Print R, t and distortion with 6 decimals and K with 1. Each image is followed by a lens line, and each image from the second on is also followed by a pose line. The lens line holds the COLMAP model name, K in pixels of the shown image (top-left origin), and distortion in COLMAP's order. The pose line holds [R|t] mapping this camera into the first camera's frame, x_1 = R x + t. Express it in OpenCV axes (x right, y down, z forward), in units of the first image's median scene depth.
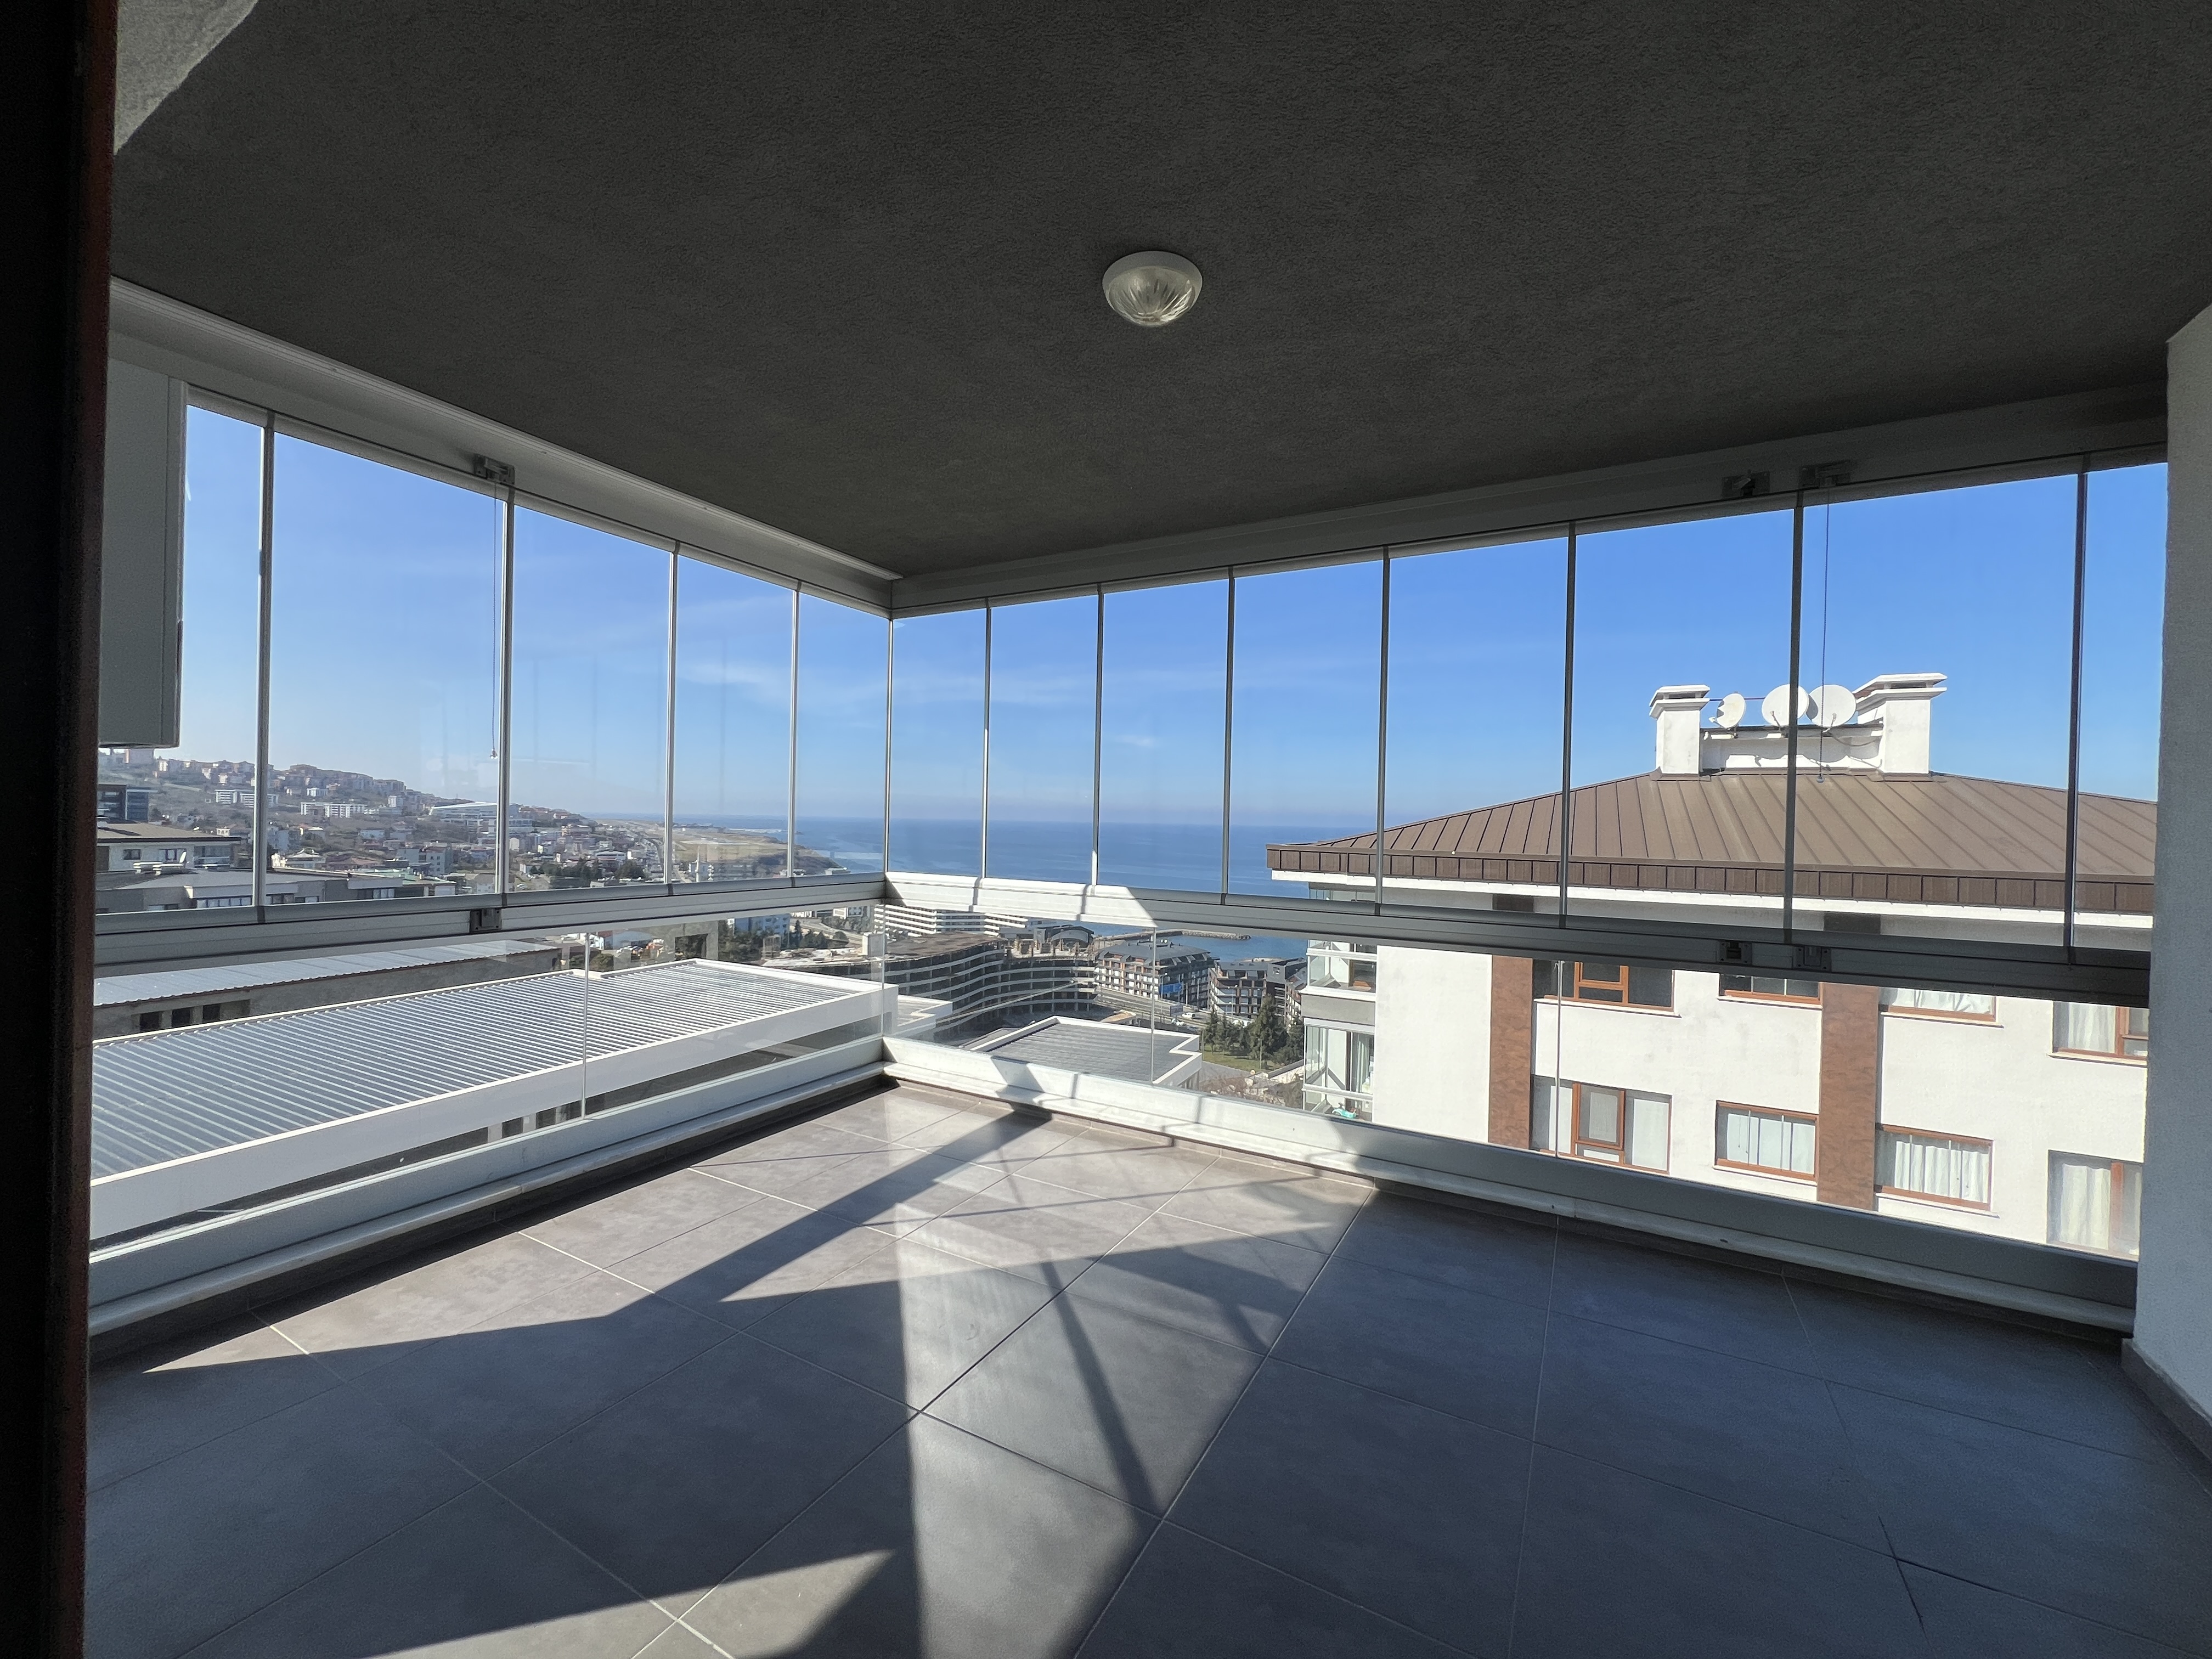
lens RADIAL K [[885.5, 0, 1102.0], [0, 885.5, 821.0], [0, 0, 1]] dist [-0.000625, 0.000395]
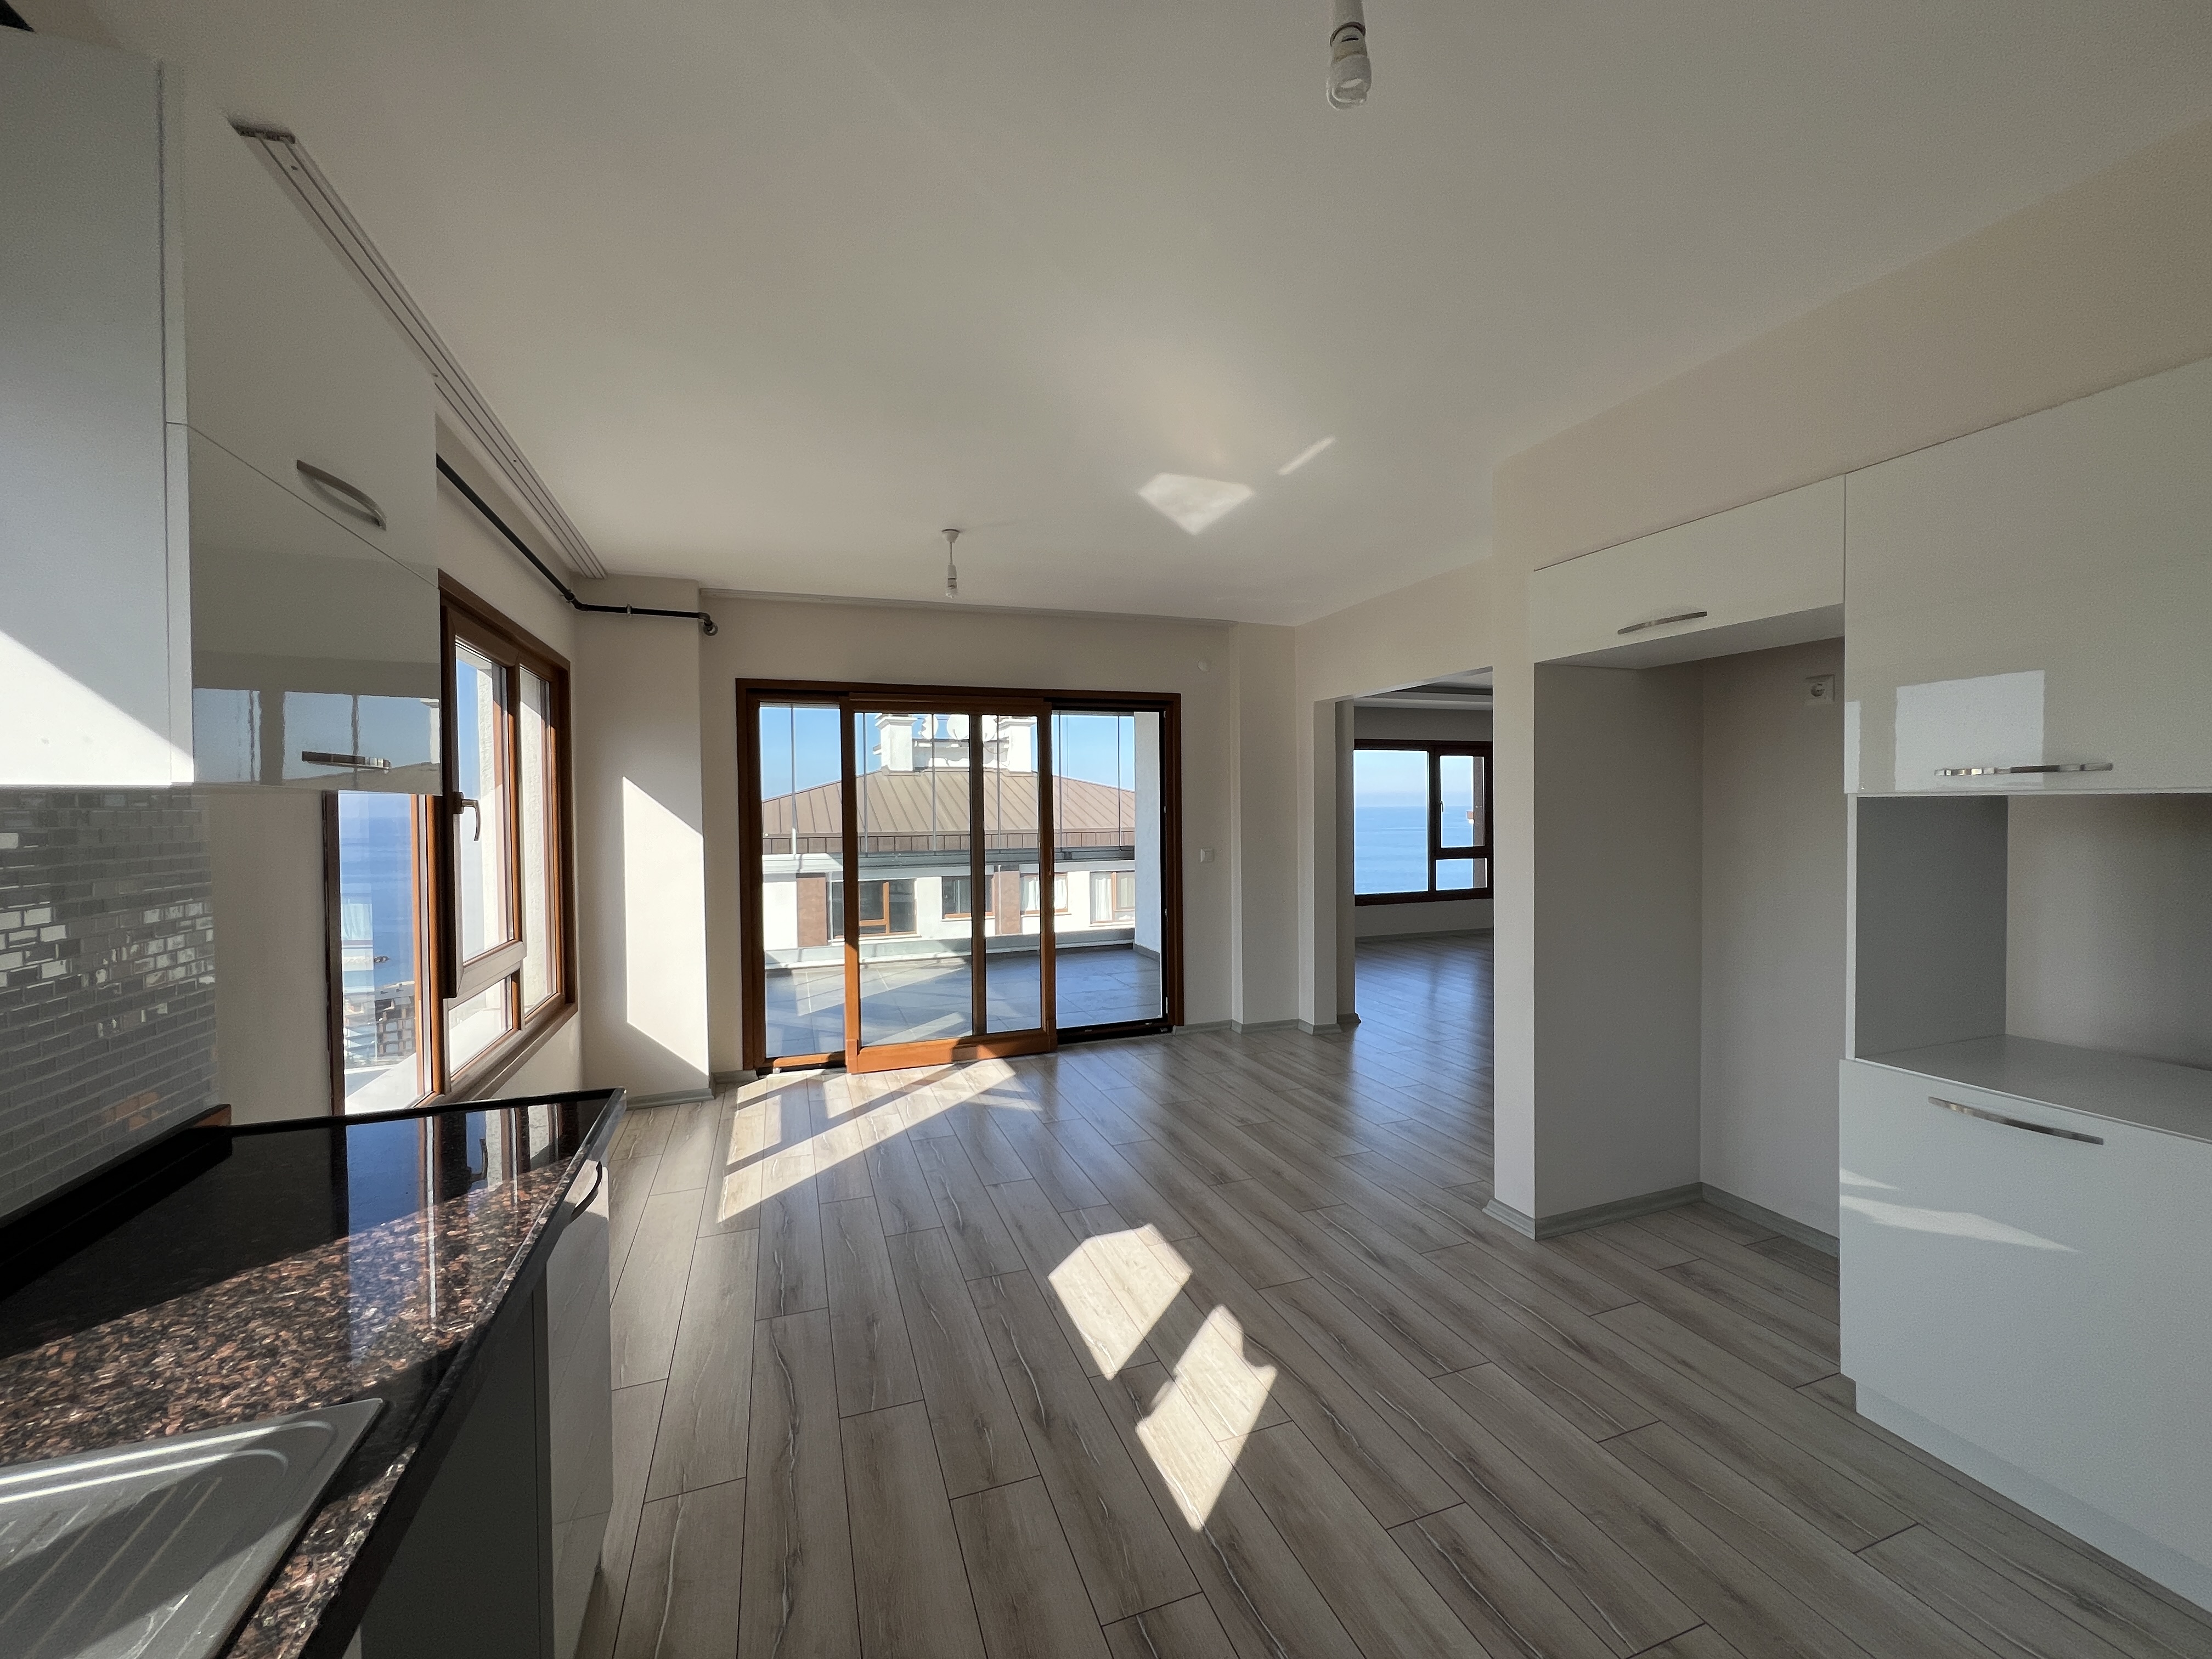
lens RADIAL K [[883.0, 0, 1103.6], [0, 883.0, 825.8], [0, 0, 1]] dist [-0.000200, 0.000070]
pose [[0.652006, -0.045417, 0.756852, -0.213979], [0.026748, 0.998961, 0.036903, -0.009672], [-0.757742, -0.003817, 0.652543, -0.164391]]
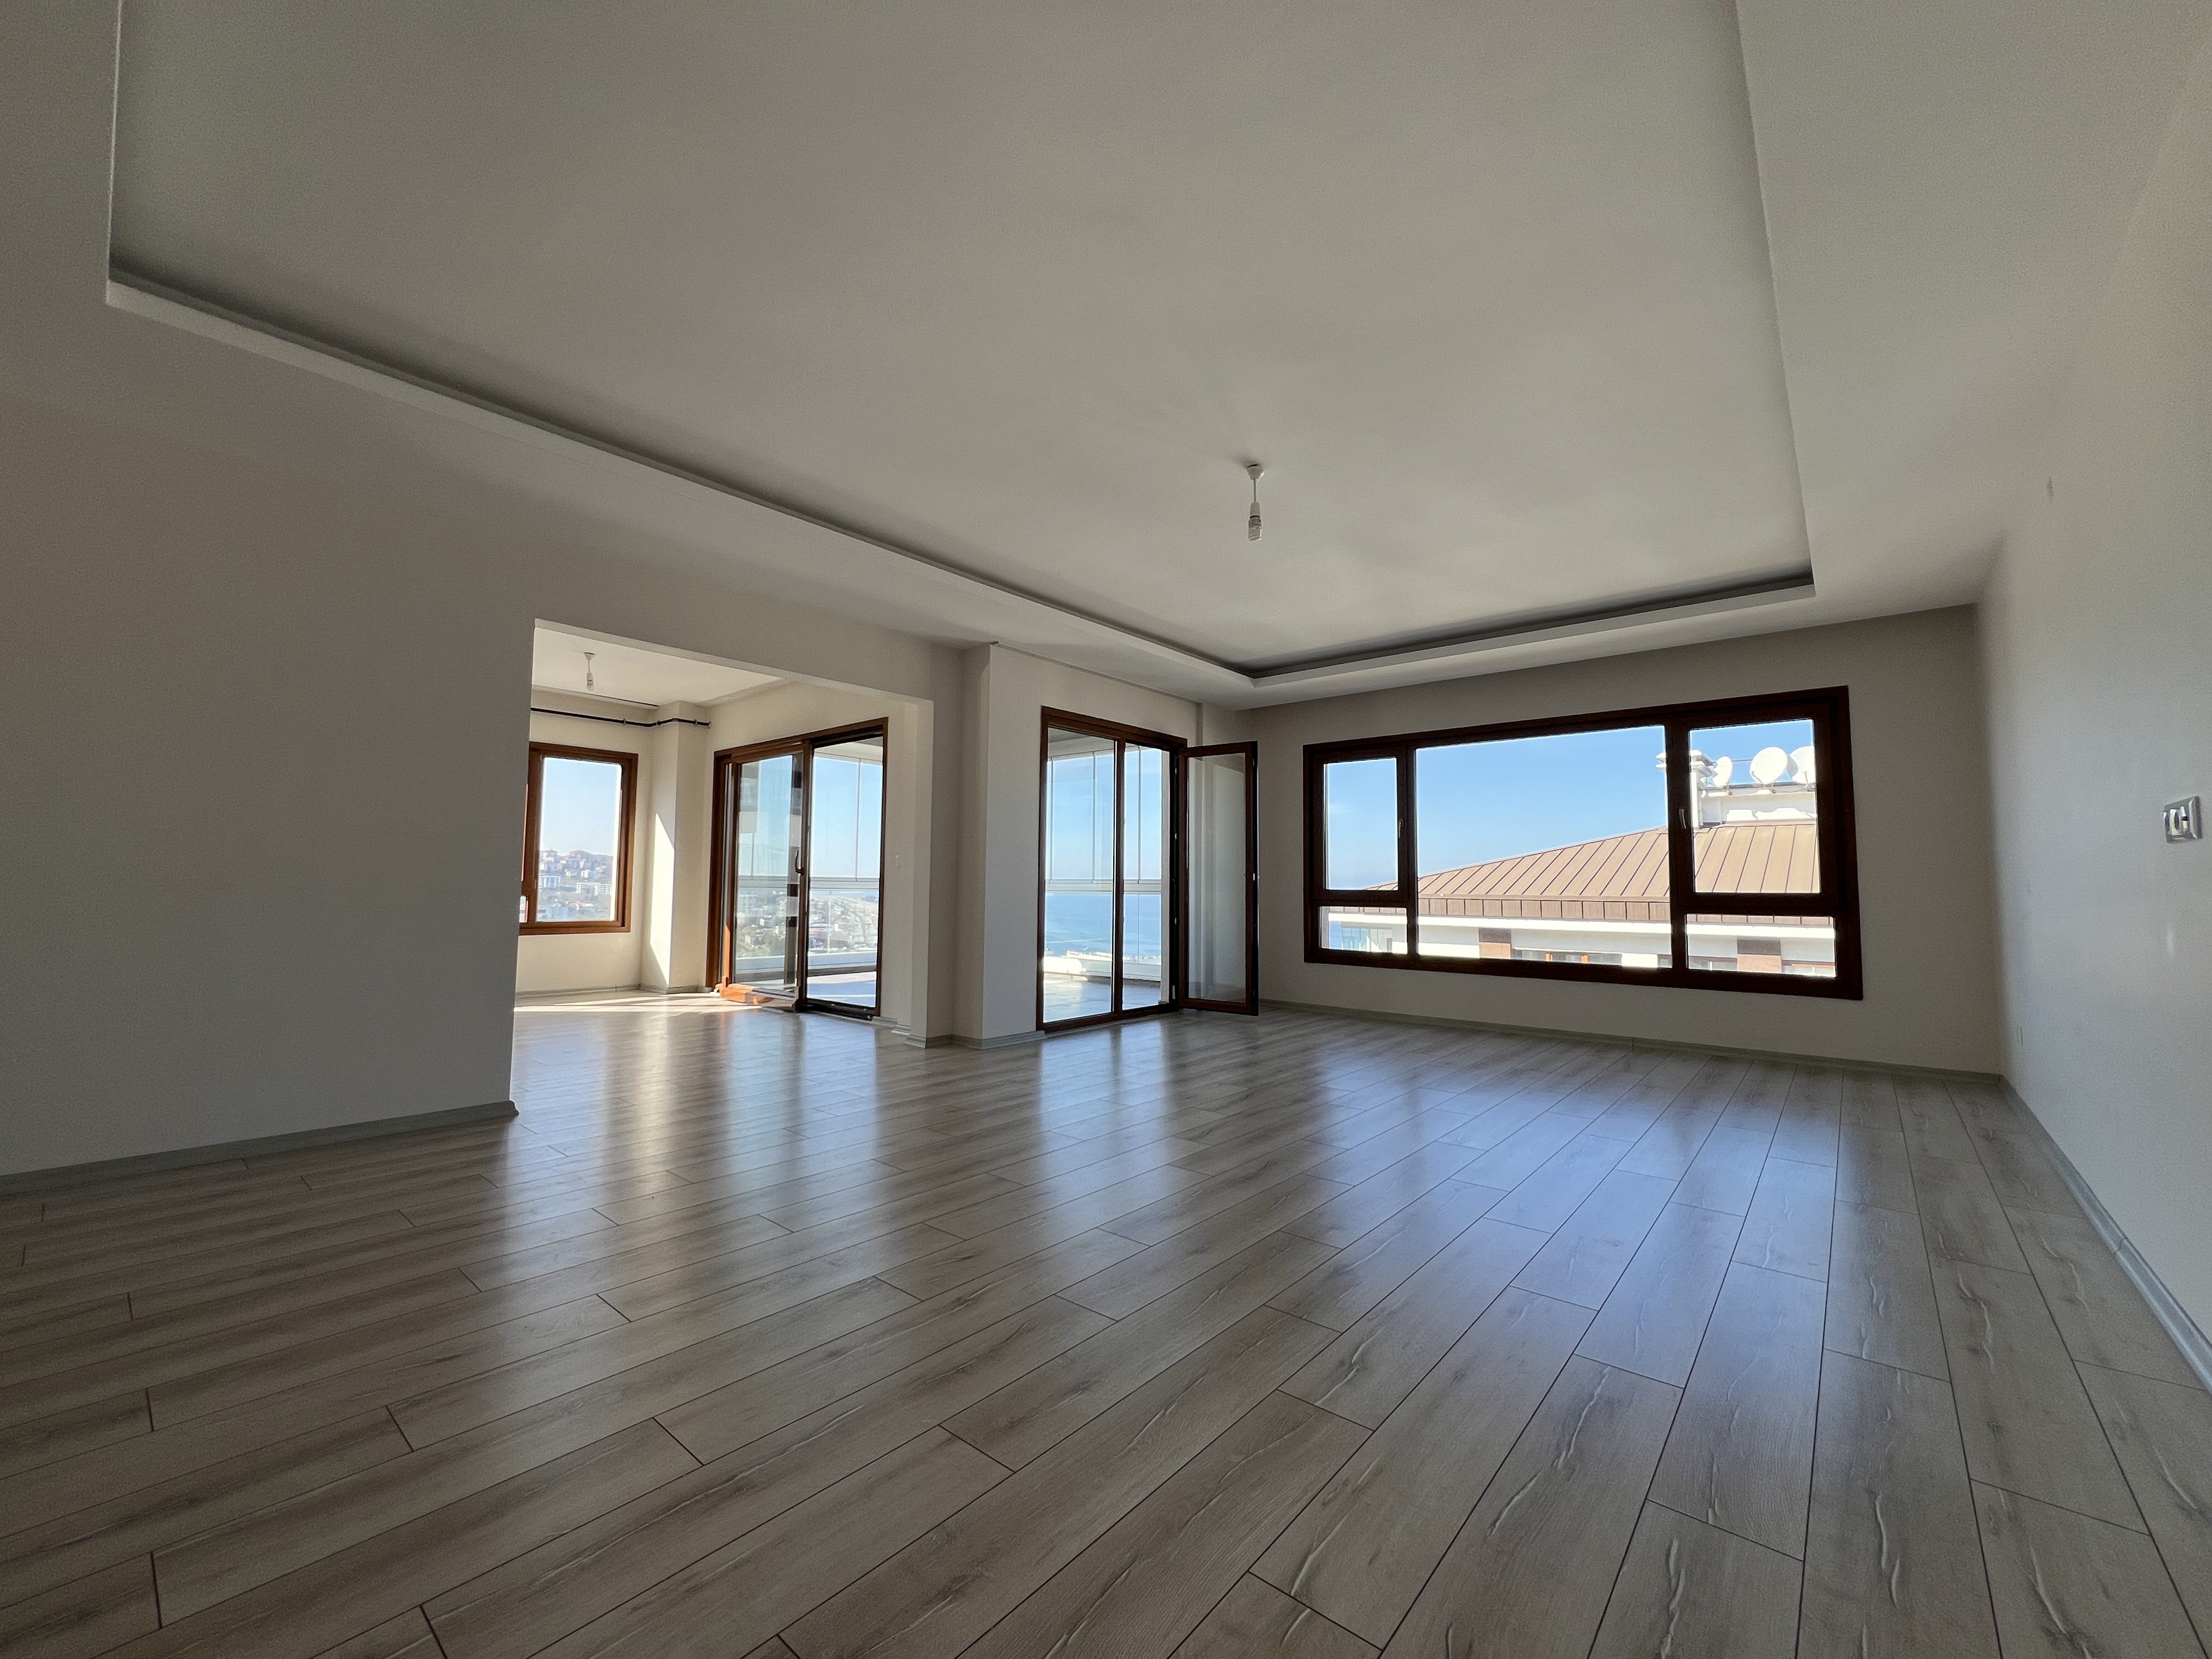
lens RADIAL K [[885.5, 0, 1103.6], [0, 885.5, 825.8], [0, 0, 1]] dist [-0.000625, 0.000395]
pose [[0.980268, -0.027044, -0.195813, 0.155150], [0.012497, 0.997094, -0.075146, 0.023475], [0.197277, 0.071216, 0.977758, -0.293201]]
